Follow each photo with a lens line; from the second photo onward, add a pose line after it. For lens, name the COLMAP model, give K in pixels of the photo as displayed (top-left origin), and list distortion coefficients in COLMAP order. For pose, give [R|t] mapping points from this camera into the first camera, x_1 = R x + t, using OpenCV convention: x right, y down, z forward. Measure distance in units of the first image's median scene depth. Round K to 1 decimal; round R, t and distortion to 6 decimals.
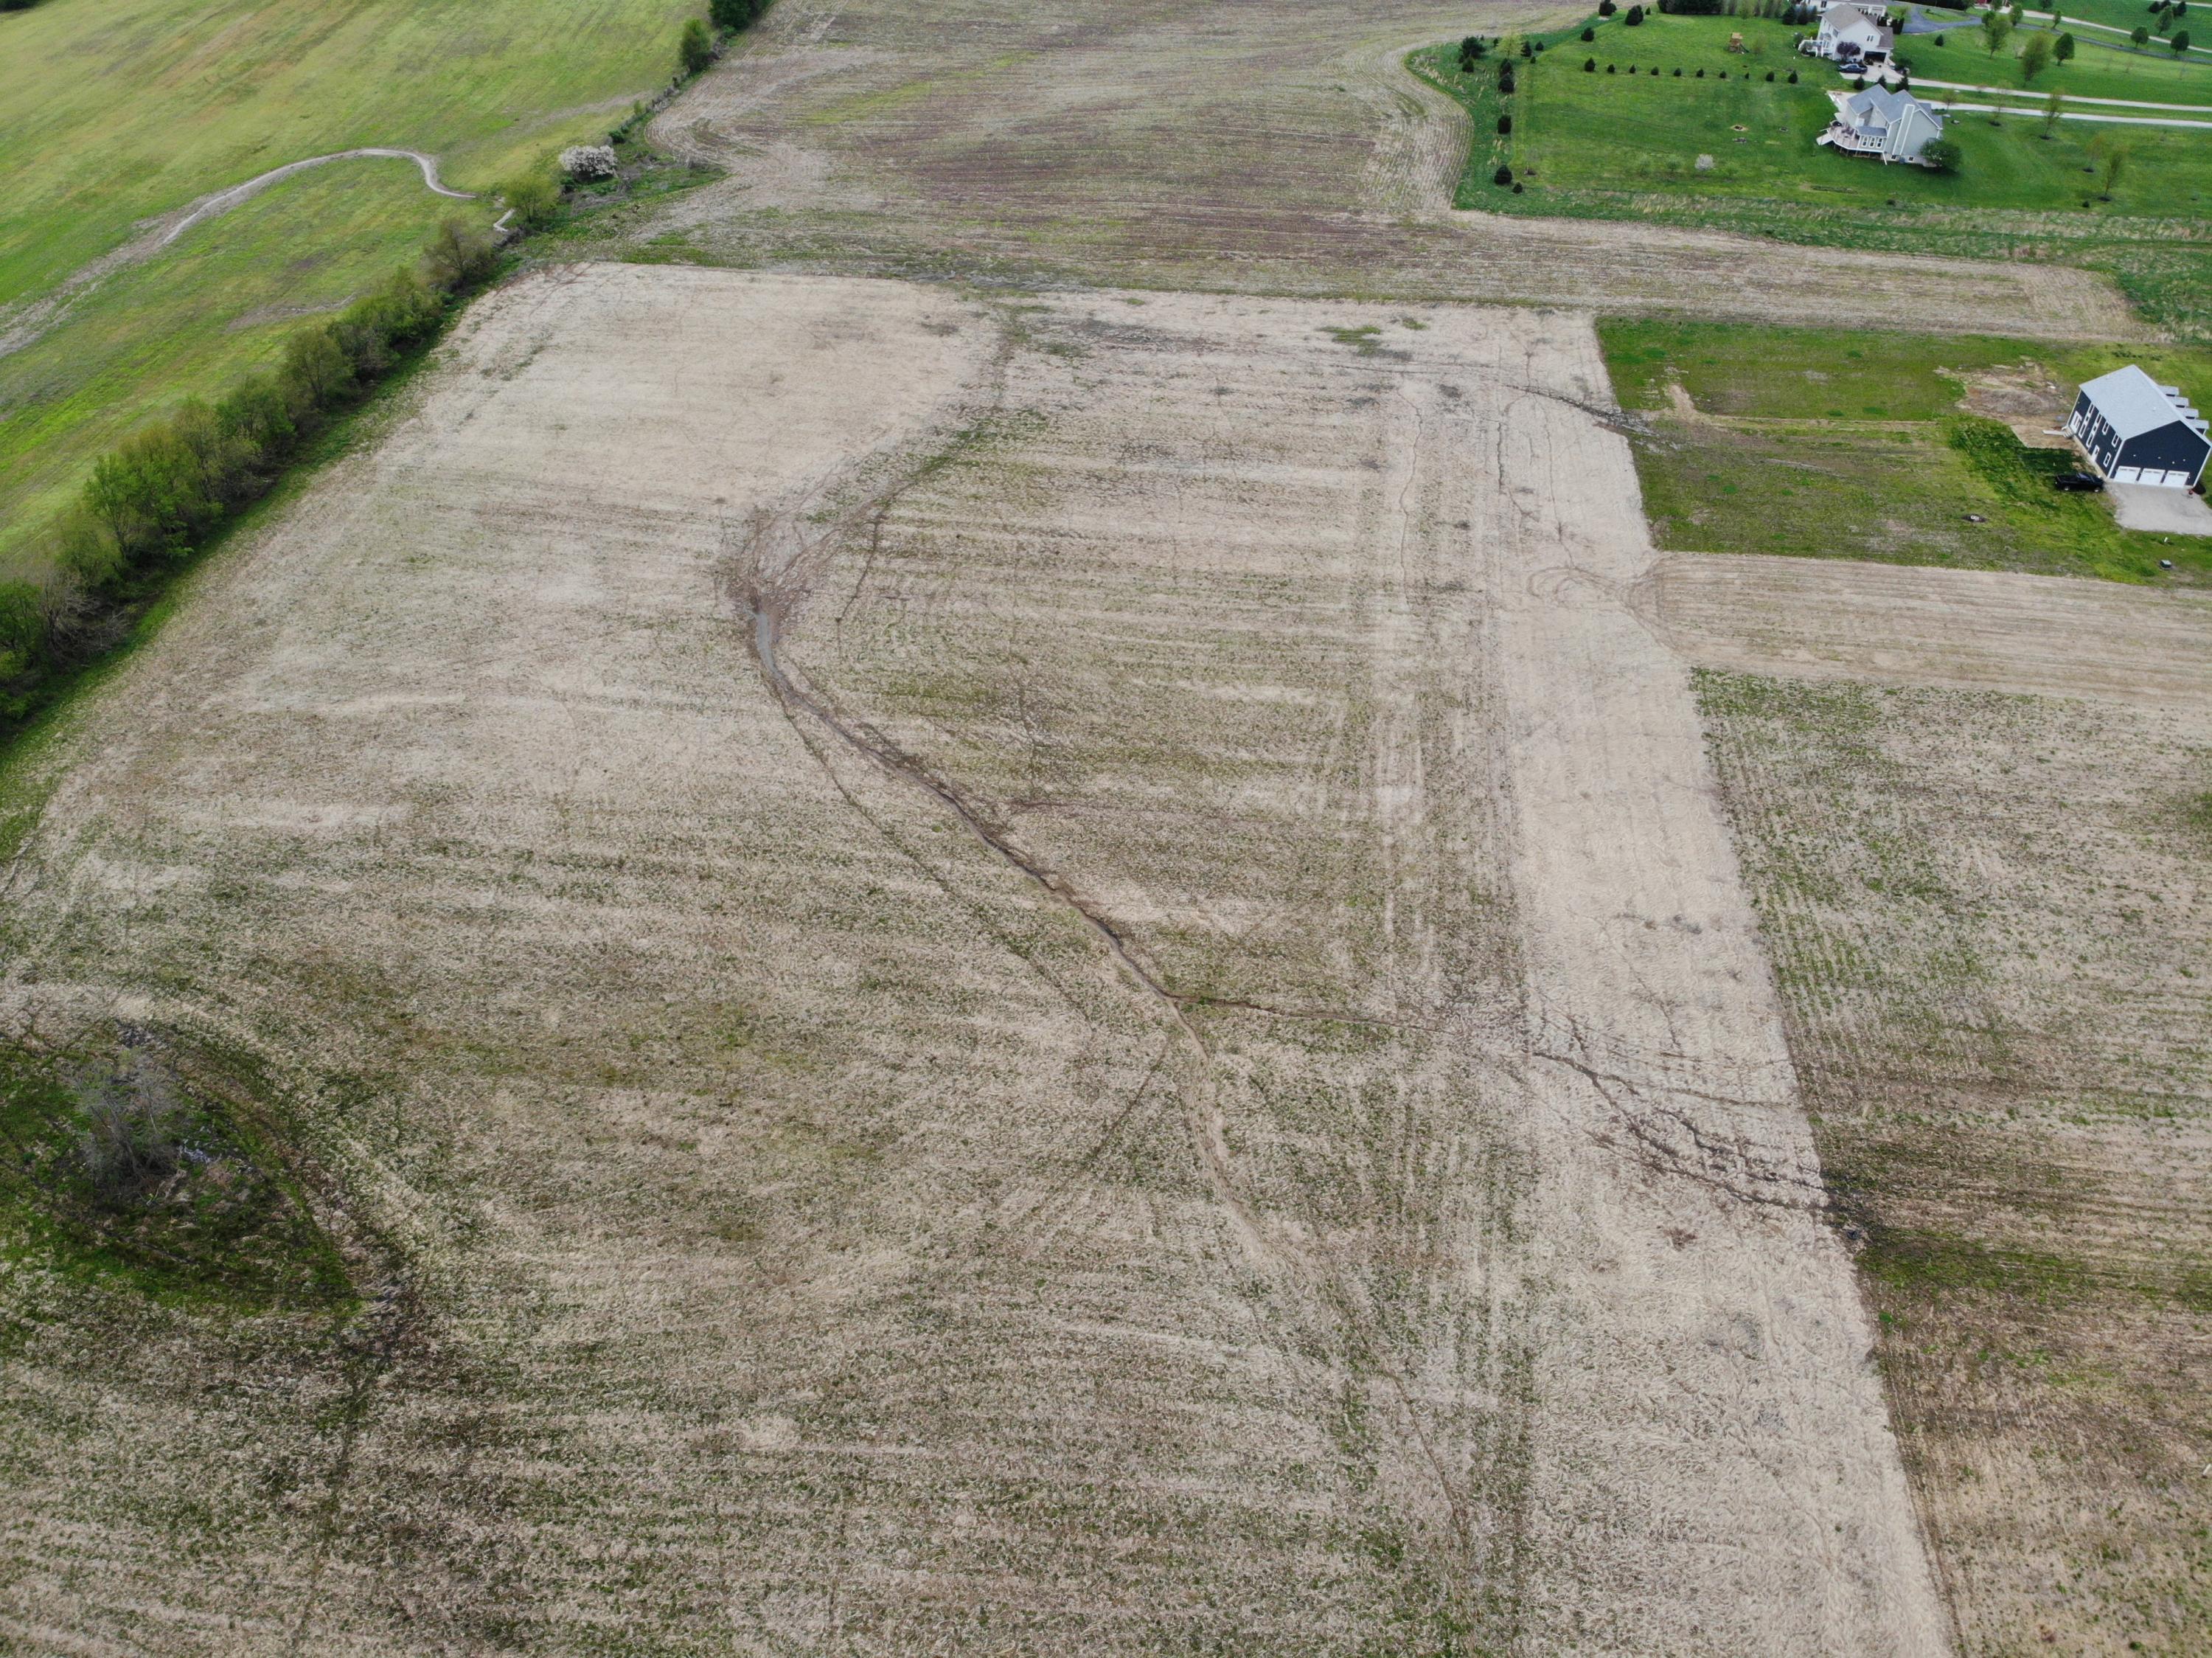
lens RADIAL K [[1620.5, 0, 1120.4], [0, 1620.5, 820.3], [0, 0, 1]] dist [0.093103, -0.221962]
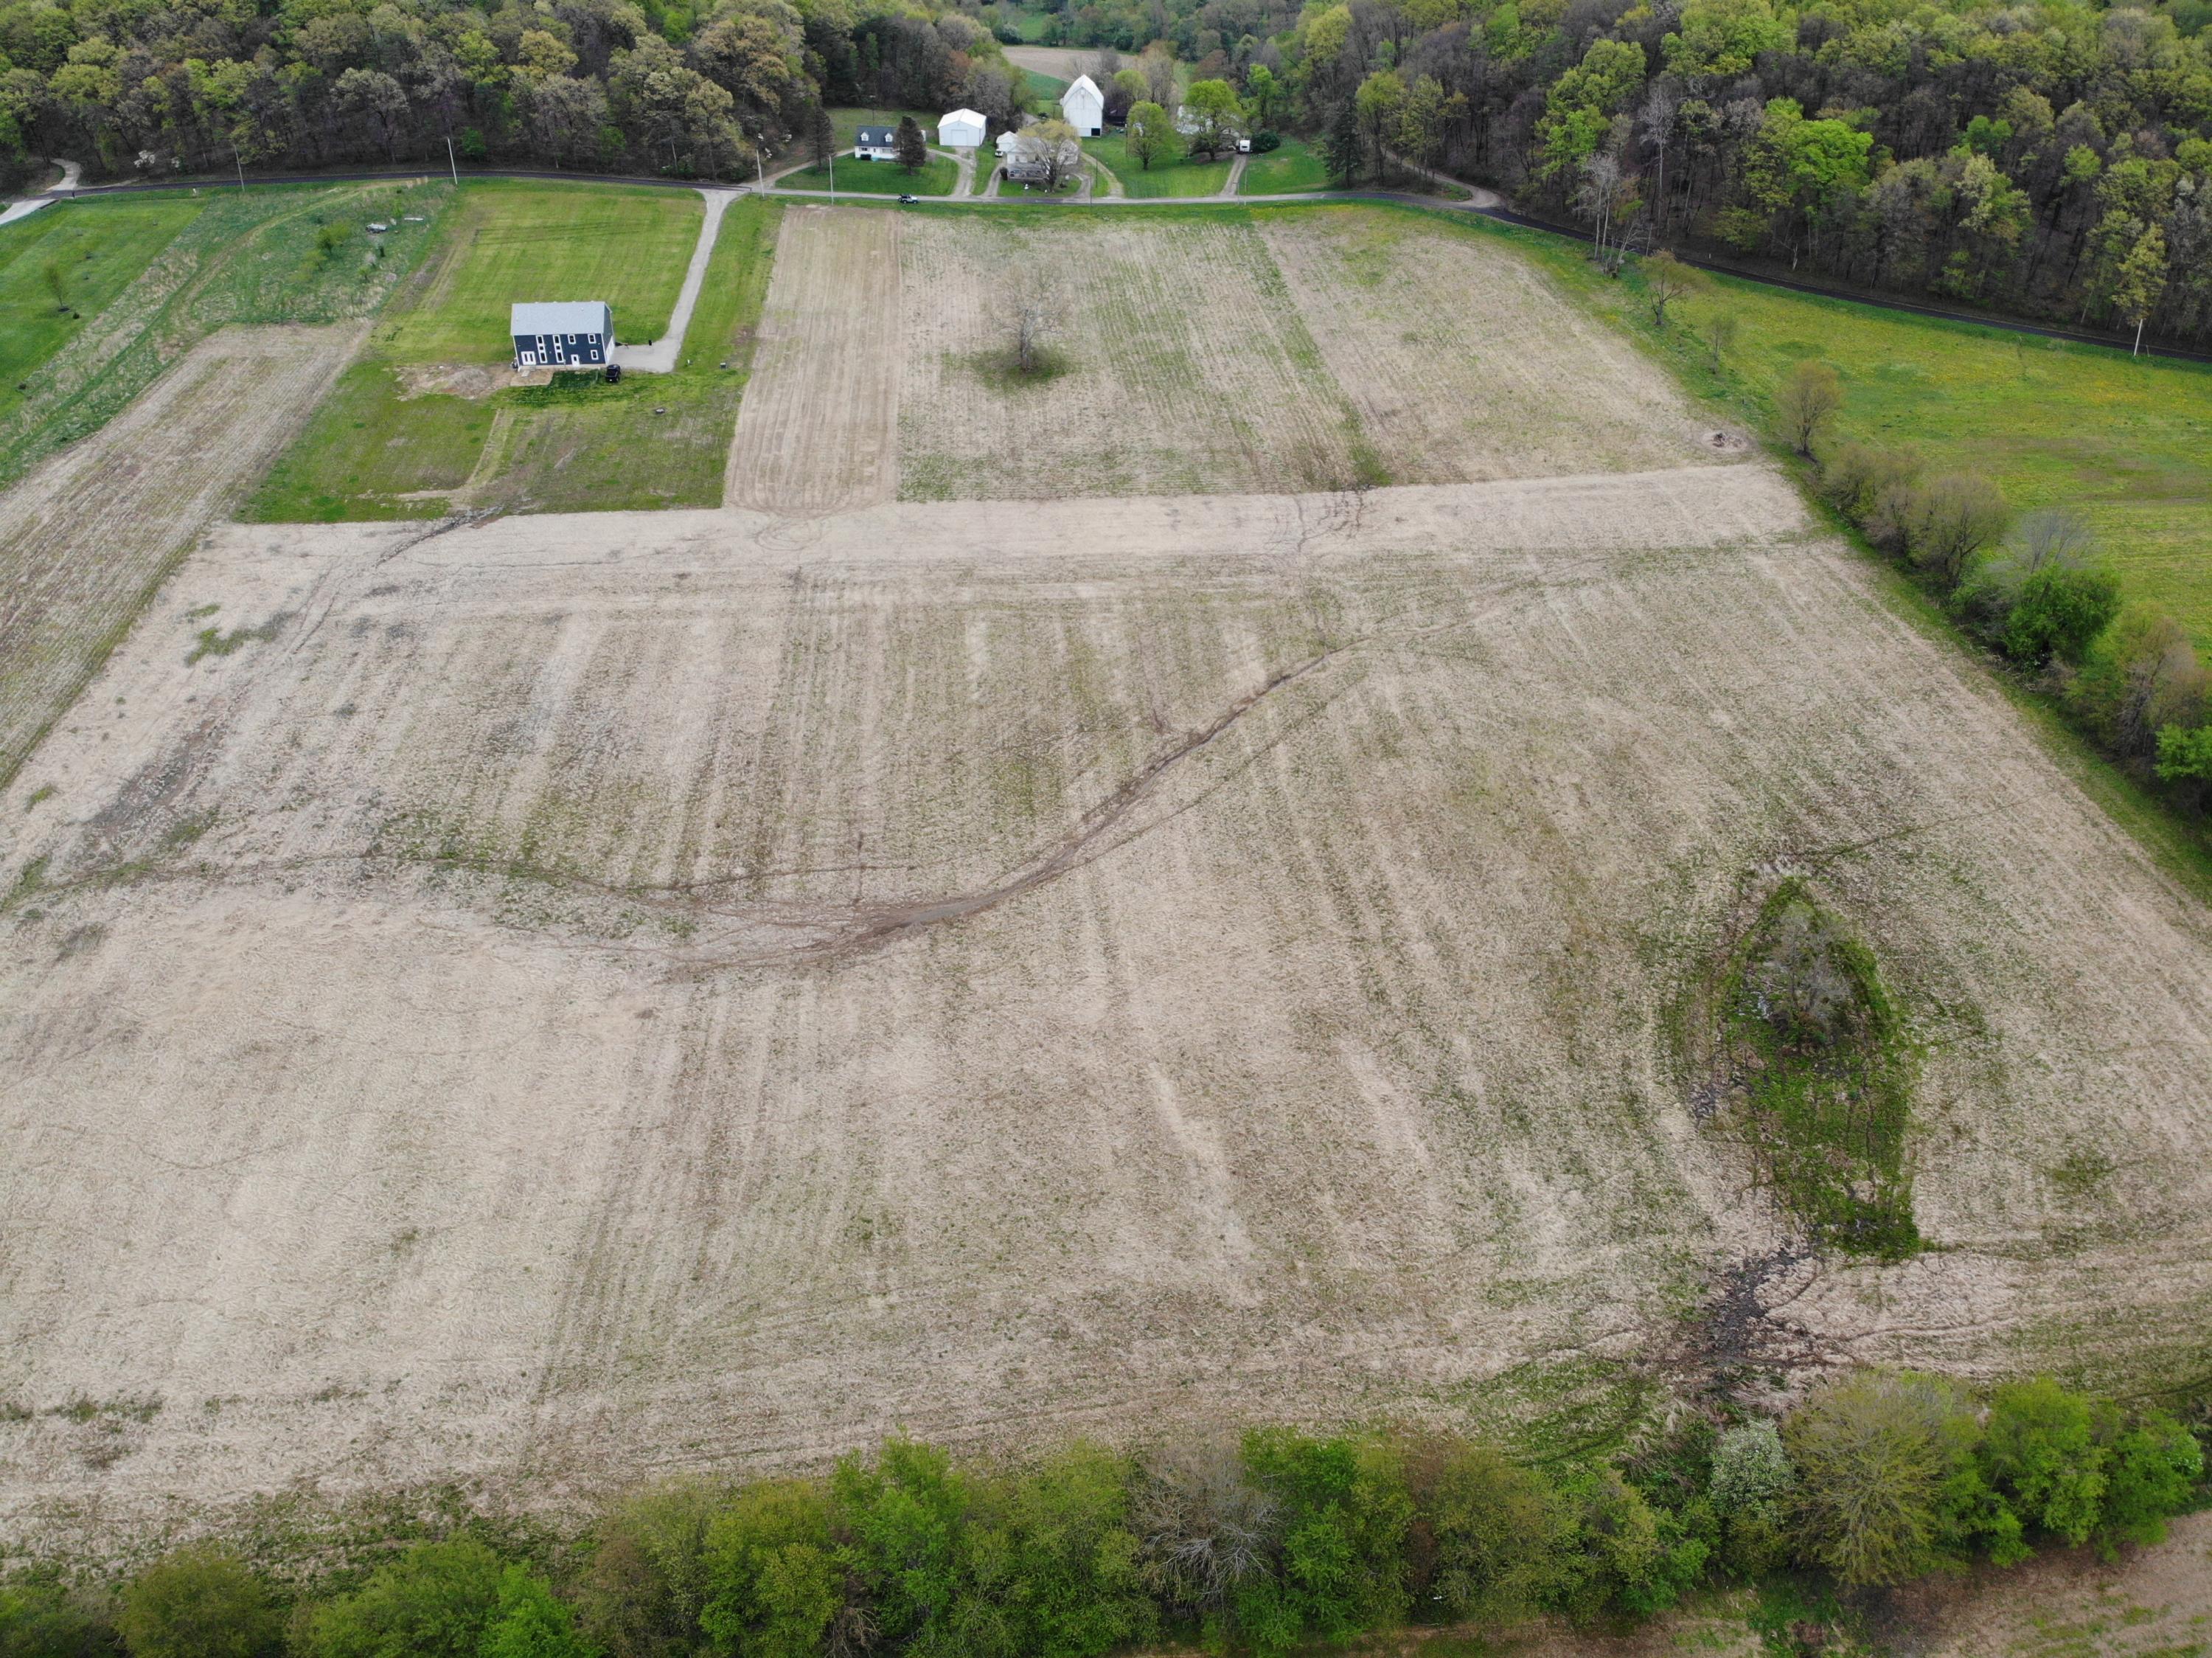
lens RADIAL K [[1620.5, 0, 1120.4], [0, 1620.5, 820.3], [0, 0, 1]] dist [0.093103, -0.221962]
pose [[-0.223579, -0.565547, 0.793832, -0.913468], [0.605434, 0.557690, 0.567831, -0.587321], [-0.763847, 0.607568, 0.217714, 0.677191]]
